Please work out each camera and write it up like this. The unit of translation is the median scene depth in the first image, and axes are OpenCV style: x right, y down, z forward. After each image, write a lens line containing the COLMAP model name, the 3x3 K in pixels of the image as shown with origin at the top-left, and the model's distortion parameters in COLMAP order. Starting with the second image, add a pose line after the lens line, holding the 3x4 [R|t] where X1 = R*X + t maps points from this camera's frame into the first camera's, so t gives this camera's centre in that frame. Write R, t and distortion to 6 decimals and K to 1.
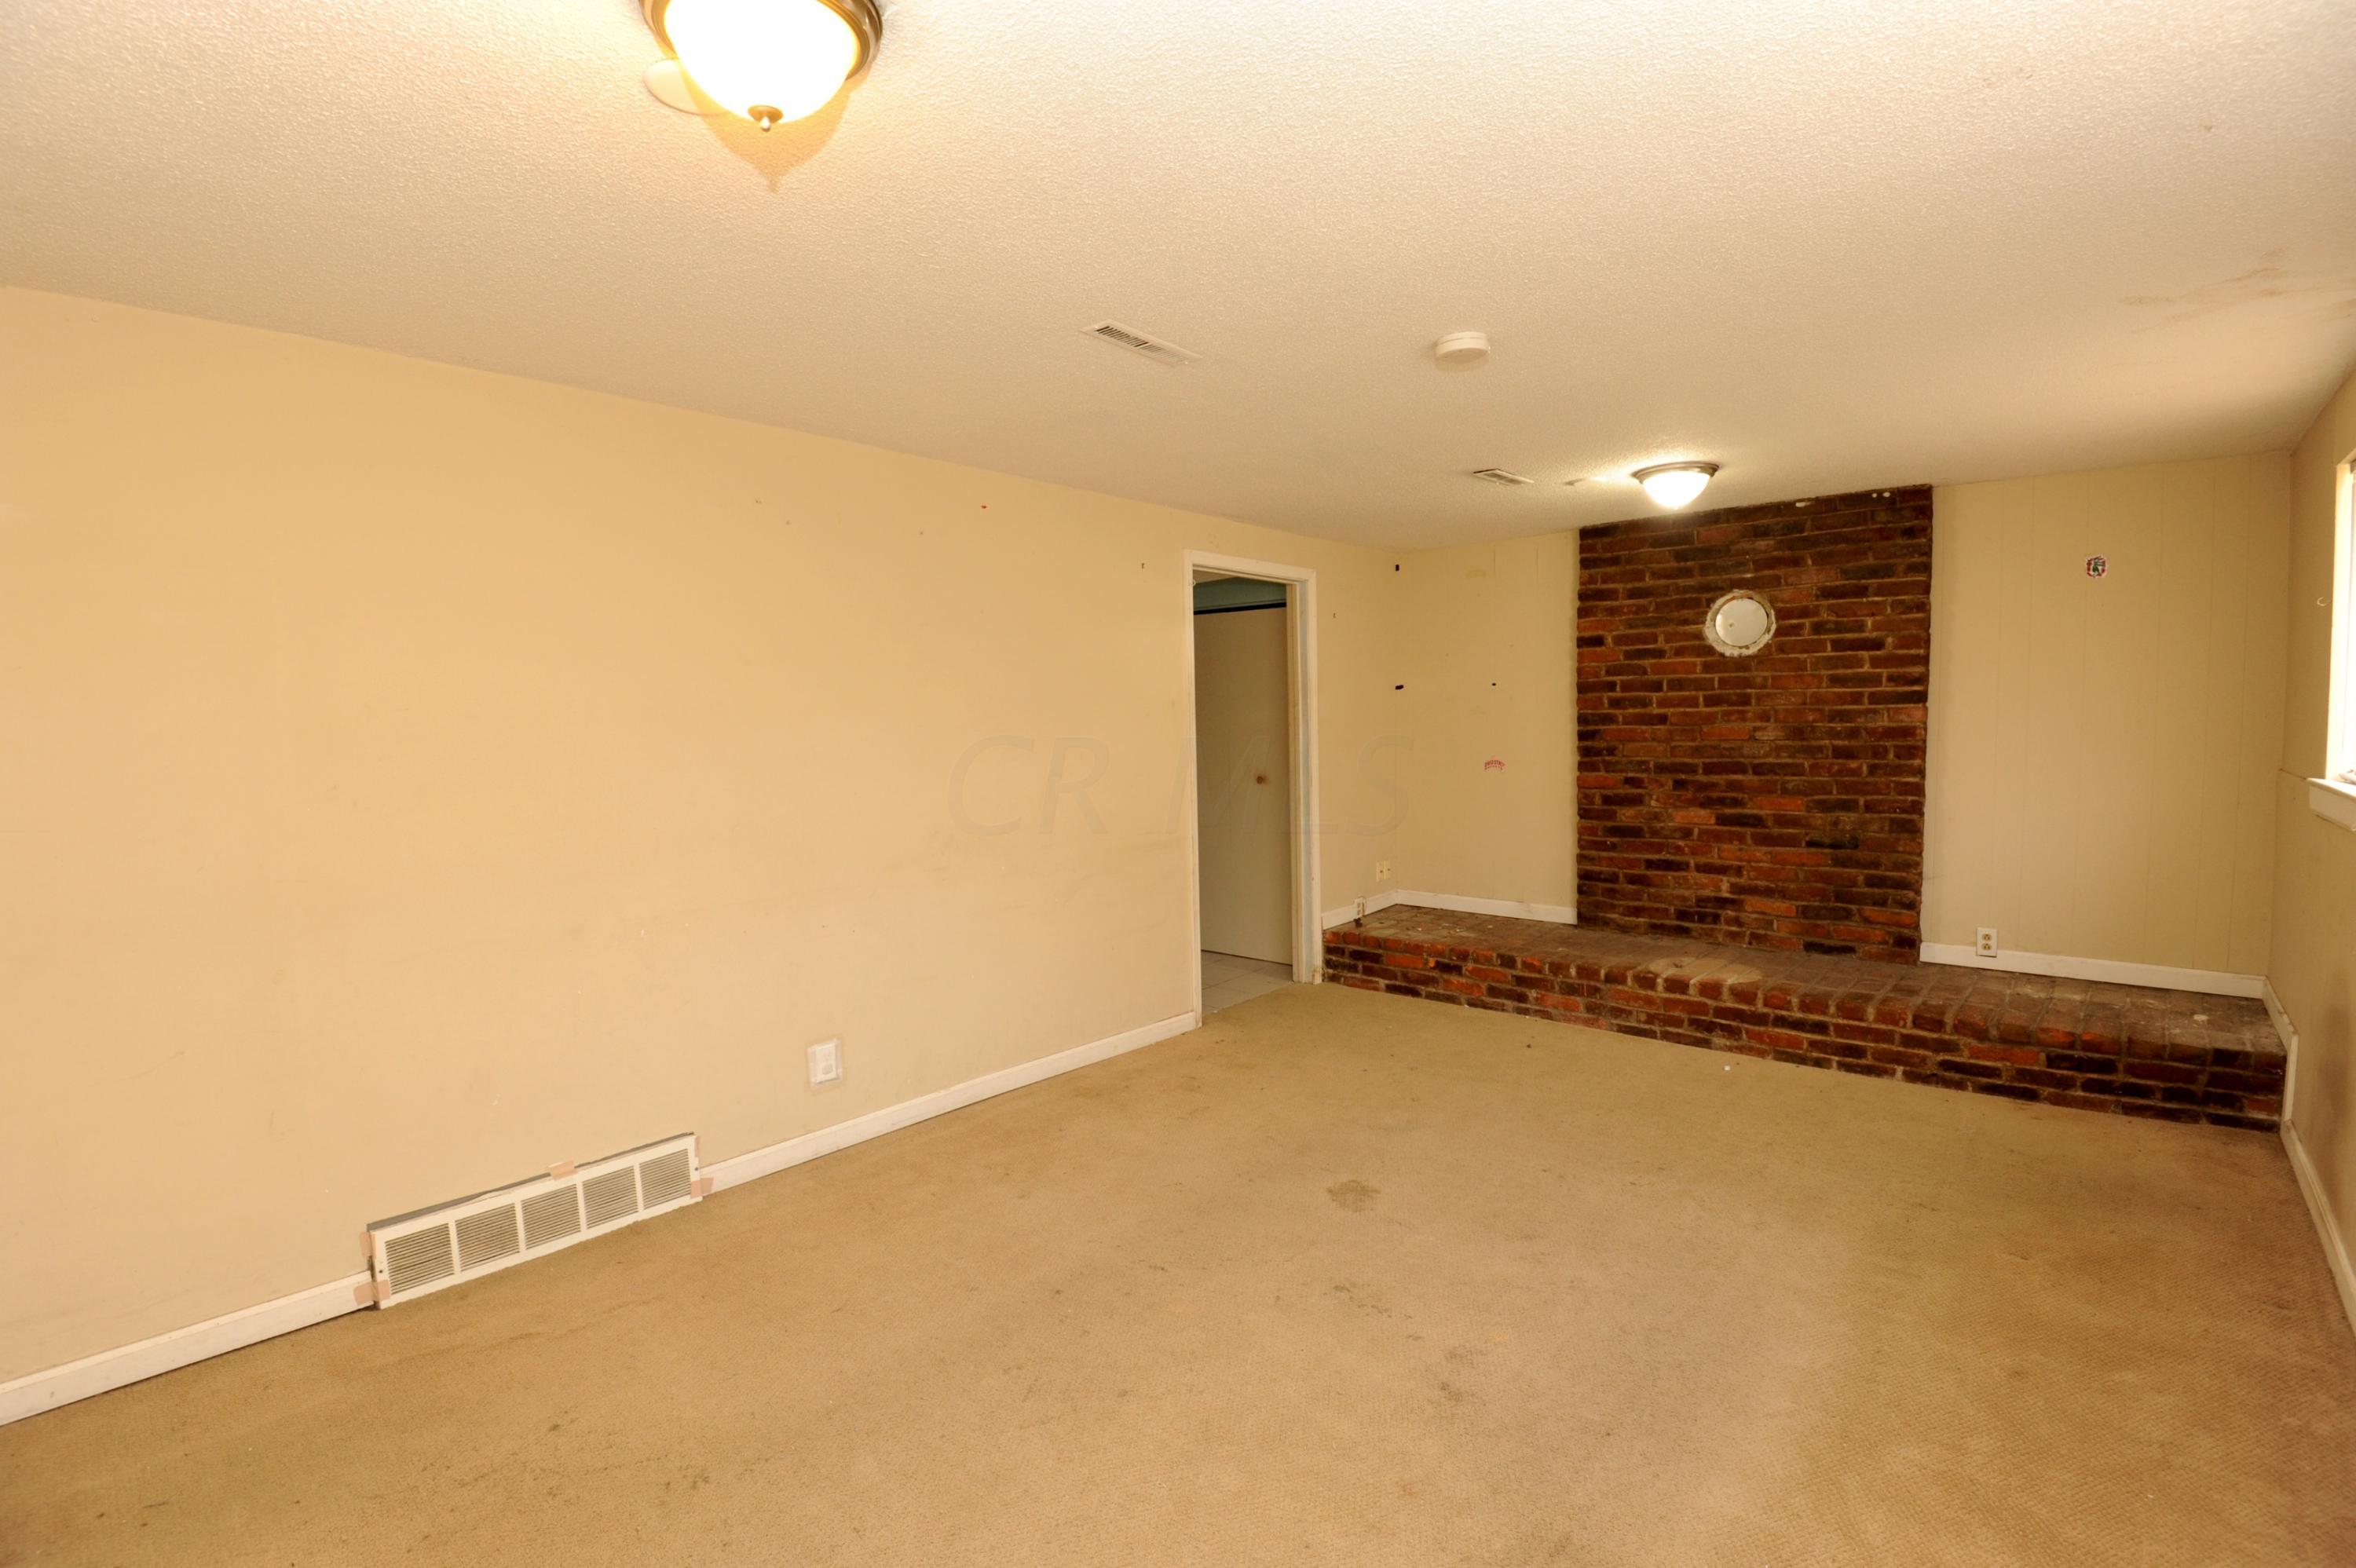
lens RADIAL K [[1104.4, 0, 1166.5], [0, 1104.4, 786.7], [0, 0, 1]] dist [-0.008137, -0.026484]
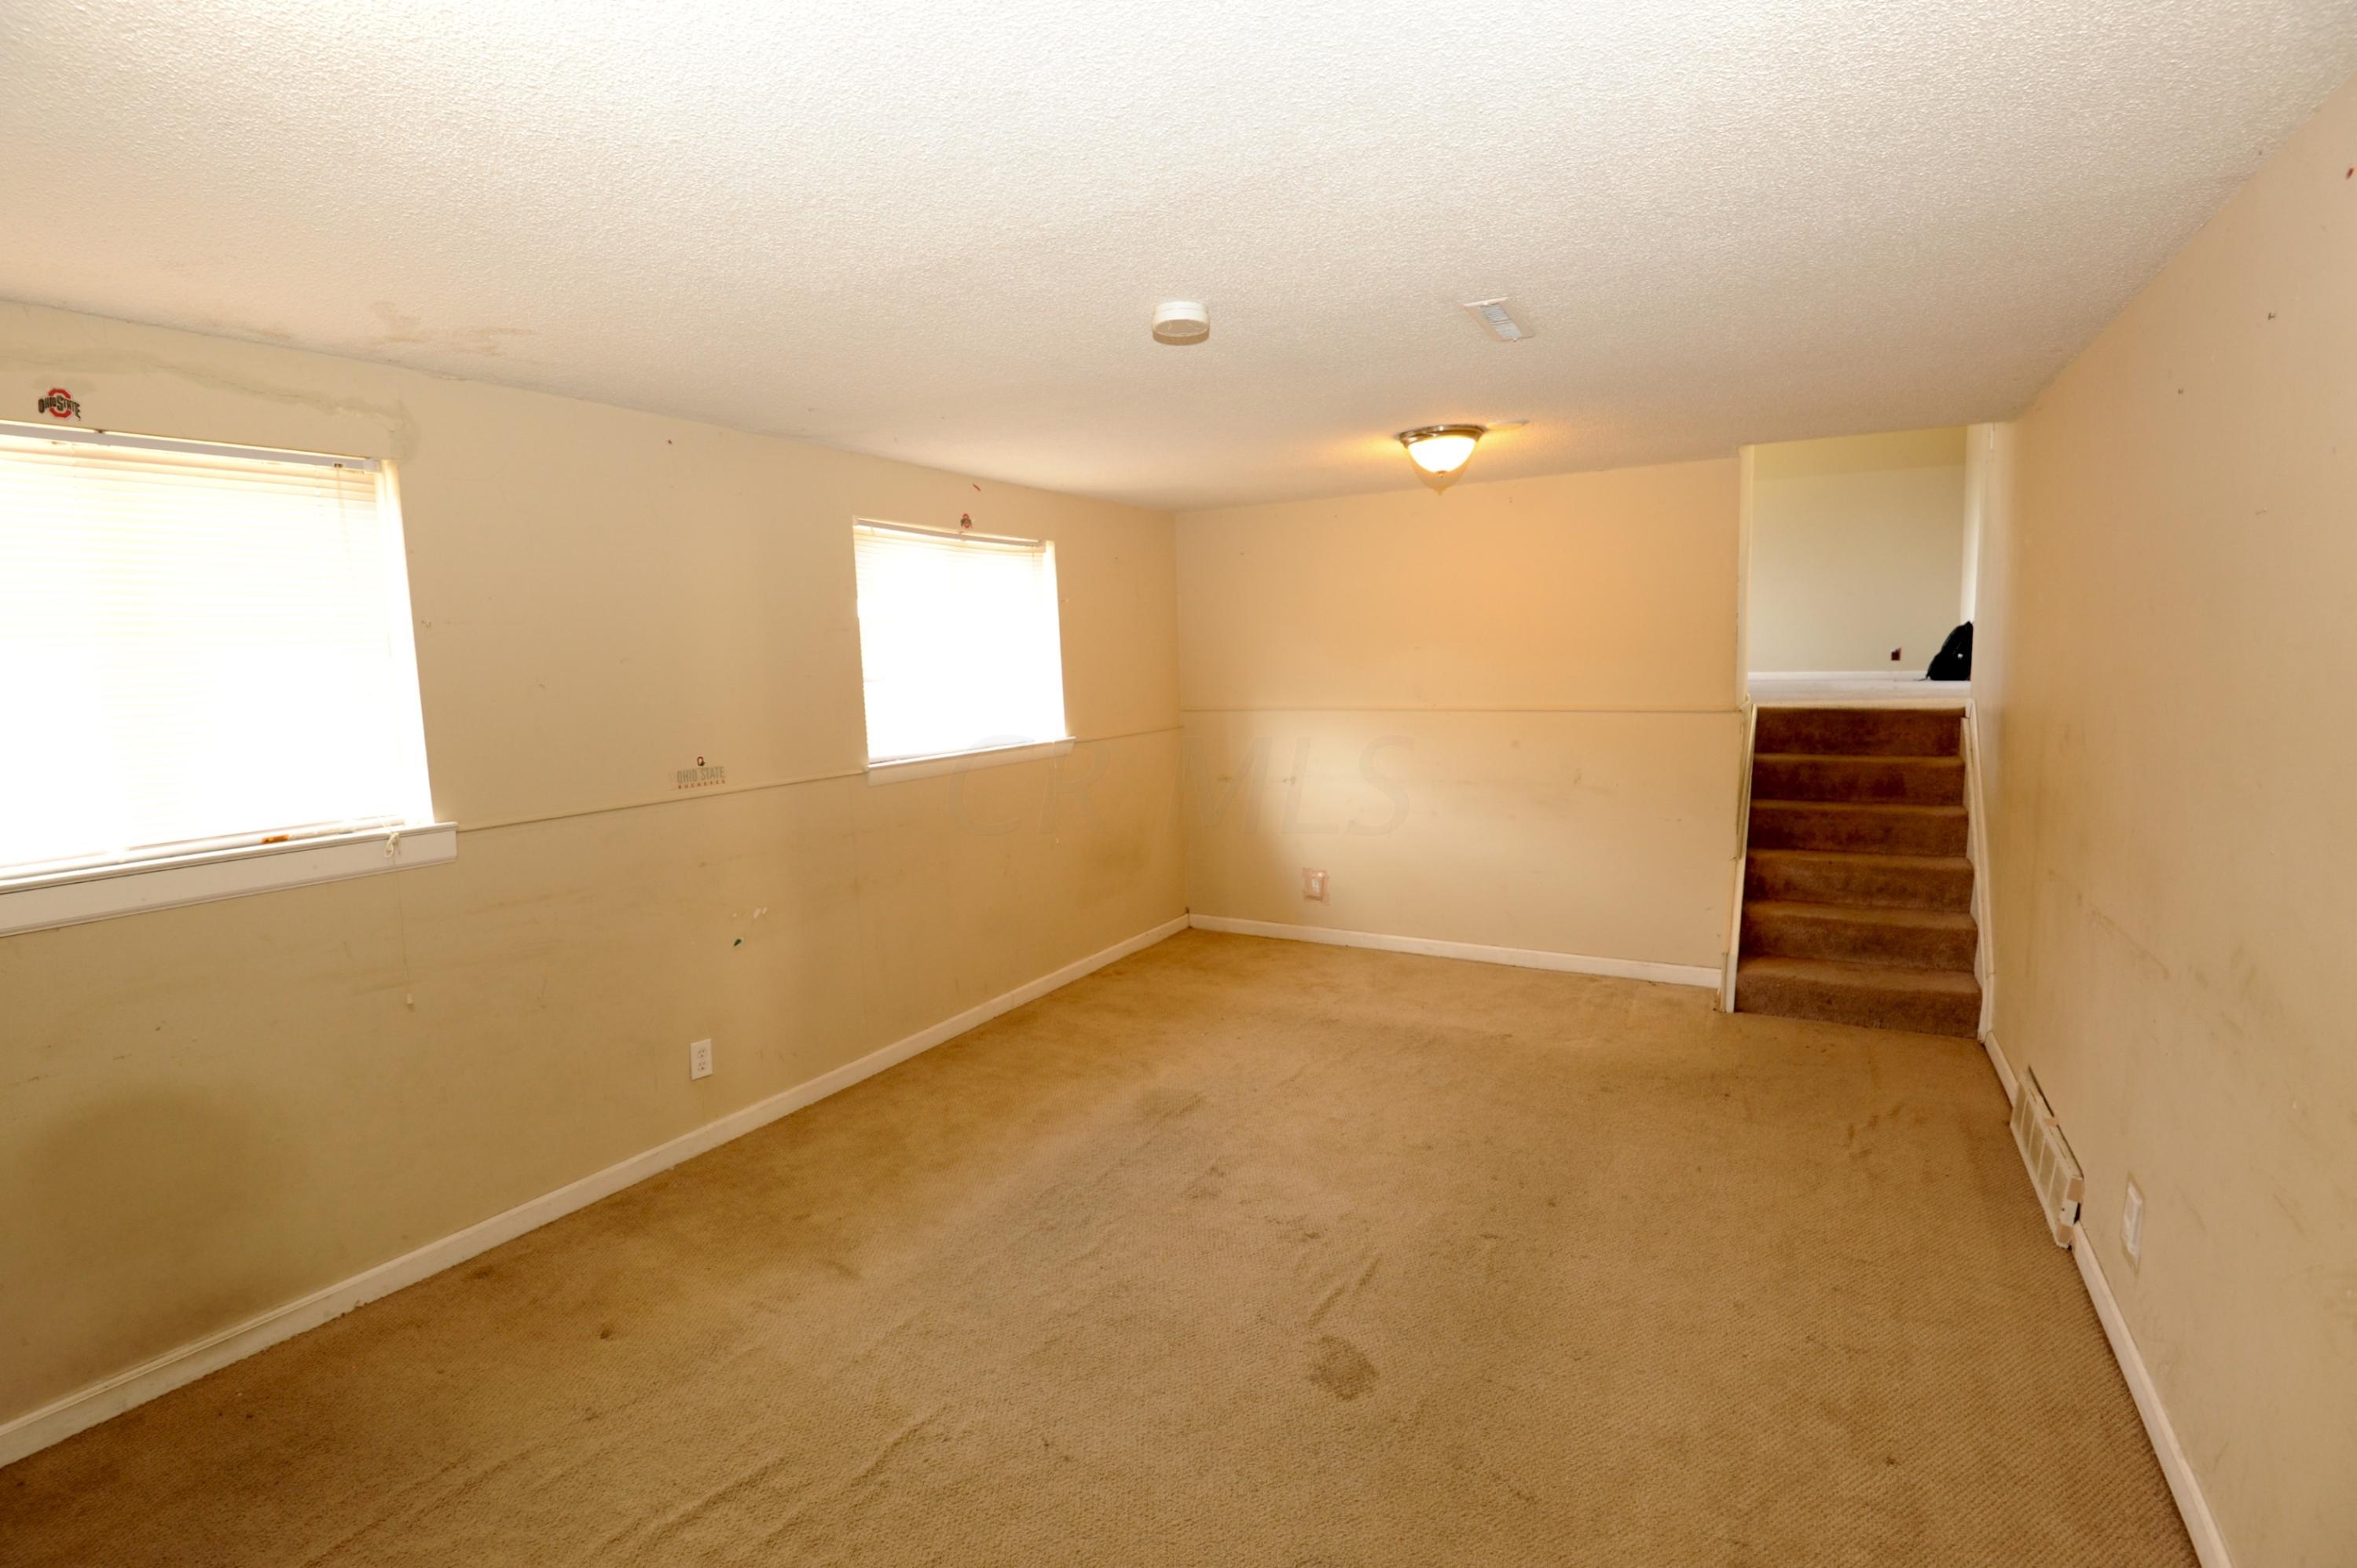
lens RADIAL K [[1104.9, 0, 1167.0], [0, 1104.9, 786.7], [0, 0, 1]] dist [-0.008137, -0.026484]
pose [[-0.976651, 0.066424, -0.204304, 0.271370], [0.029025, 0.983078, 0.180874, -0.101867], [0.212861, 0.170721, -0.962052, 1.074190]]
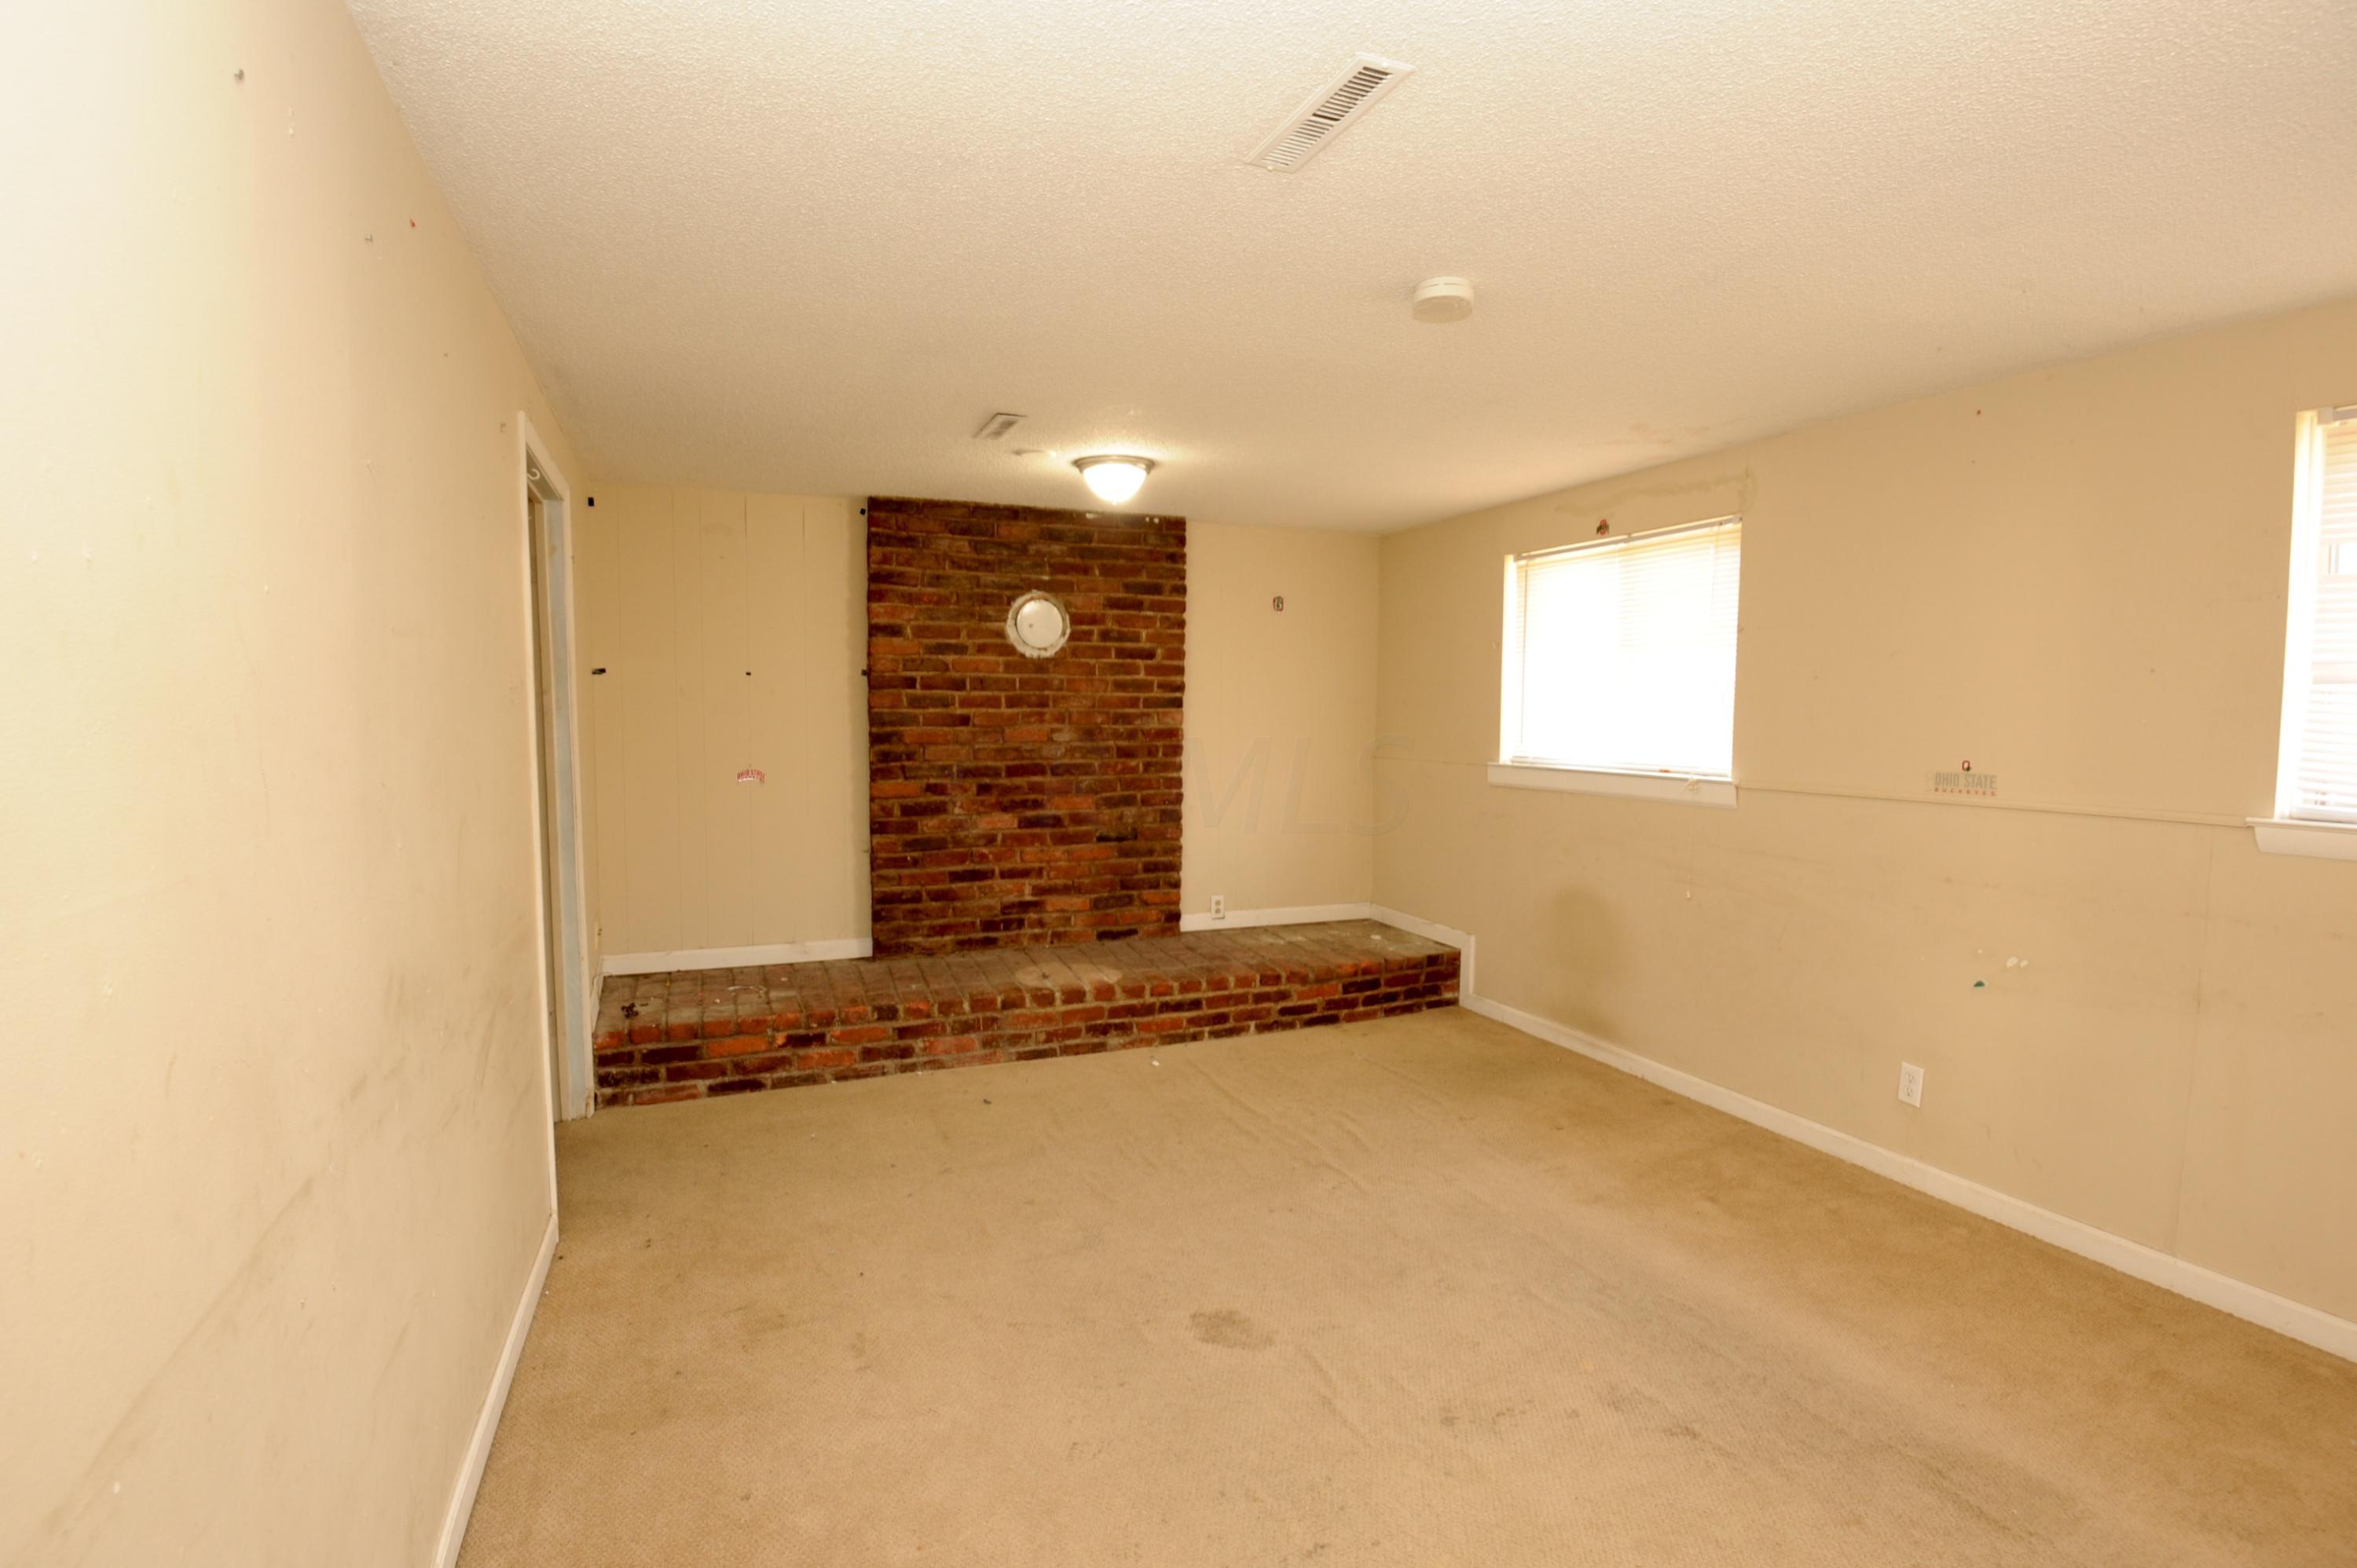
lens RADIAL K [[1149.7, 0, 1170.8], [0, 1149.7, 788.5], [0, 0, 1]] dist [0.000800, -0.018642]
pose [[0.439380, -0.045201, 0.897164, -0.371522], [0.046068, 0.998553, 0.027747, -0.023832], [-0.897119, 0.029139, 0.440826, 0.440355]]
